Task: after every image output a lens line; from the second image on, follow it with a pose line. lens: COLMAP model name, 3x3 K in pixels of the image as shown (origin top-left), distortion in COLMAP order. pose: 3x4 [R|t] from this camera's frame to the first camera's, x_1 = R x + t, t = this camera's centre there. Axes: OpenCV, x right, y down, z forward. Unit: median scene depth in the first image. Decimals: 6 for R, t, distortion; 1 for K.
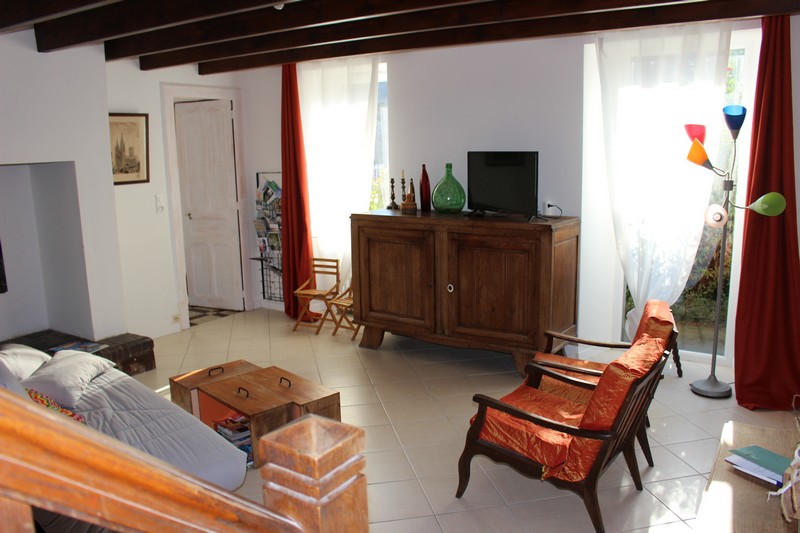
lens RADIAL K [[697.1, 0, 400.0], [0, 697.1, 266.5], [0, 0, 1]] dist [-0.006495, -0.008080]
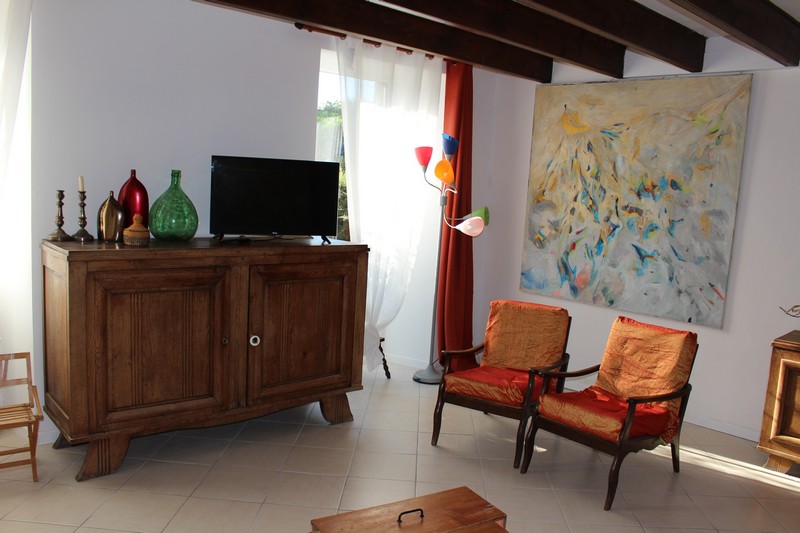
lens RADIAL K [[697.1, 0, 400.0], [0, 697.1, 266.5], [0, 0, 1]] dist [-0.006495, -0.008080]
pose [[0.281190, -0.093210, 0.955115, -0.556756], [0.114345, 0.991436, 0.063091, -0.072221], [-0.952815, 0.091472, 0.289440, 0.608265]]
